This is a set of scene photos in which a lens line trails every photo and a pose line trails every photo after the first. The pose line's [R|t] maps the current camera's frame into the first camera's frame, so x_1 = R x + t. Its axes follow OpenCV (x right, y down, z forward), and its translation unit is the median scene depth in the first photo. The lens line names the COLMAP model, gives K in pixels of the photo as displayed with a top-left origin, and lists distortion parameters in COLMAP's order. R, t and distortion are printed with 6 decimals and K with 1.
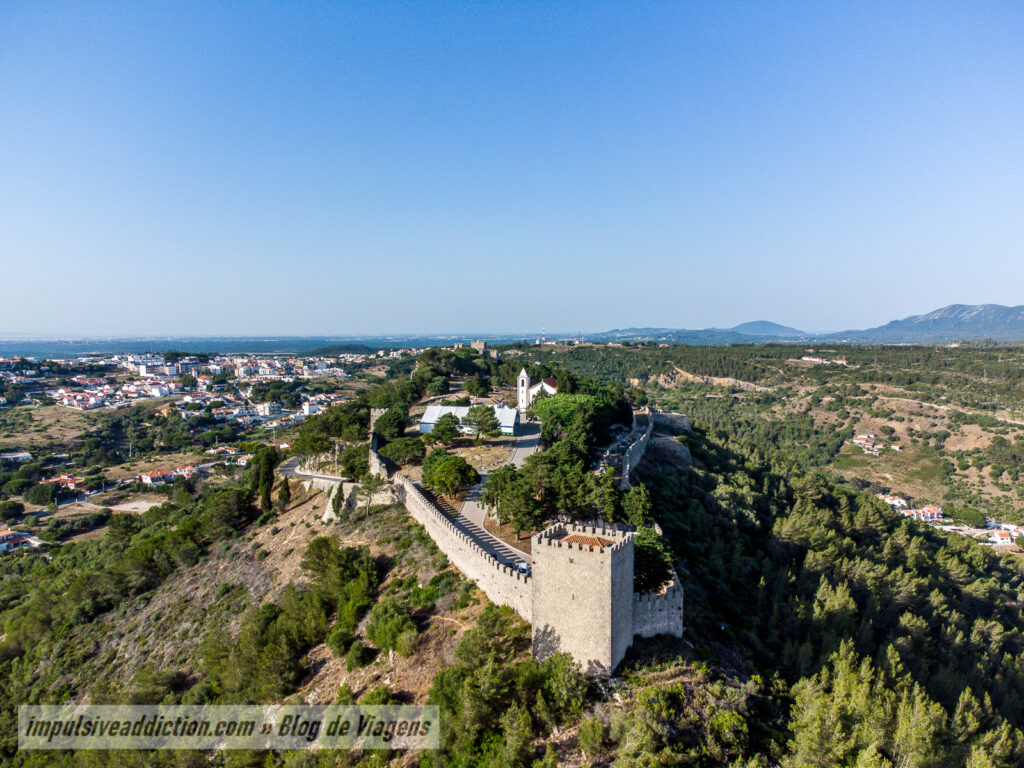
lens RADIAL K [[759.2, 0, 512.0], [0, 759.2, 384.0], [0, 0, 1]] dist [0.005083, 0.034262]
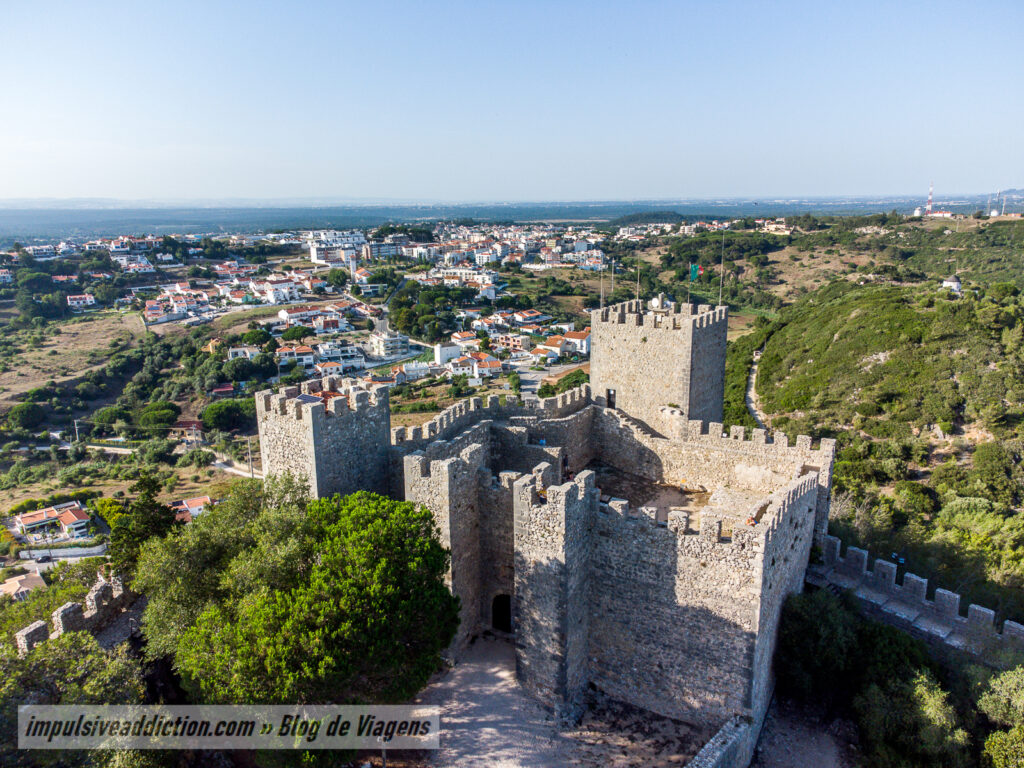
lens RADIAL K [[759.2, 0, 512.0], [0, 759.2, 384.0], [0, 0, 1]] dist [0.005083, 0.034262]
pose [[0.911200, 0.095236, -0.400804, -0.004169], [-0.023397, 0.983305, 0.180453, -0.023513], [0.411299, -0.155052, 0.898216, 0.296054]]
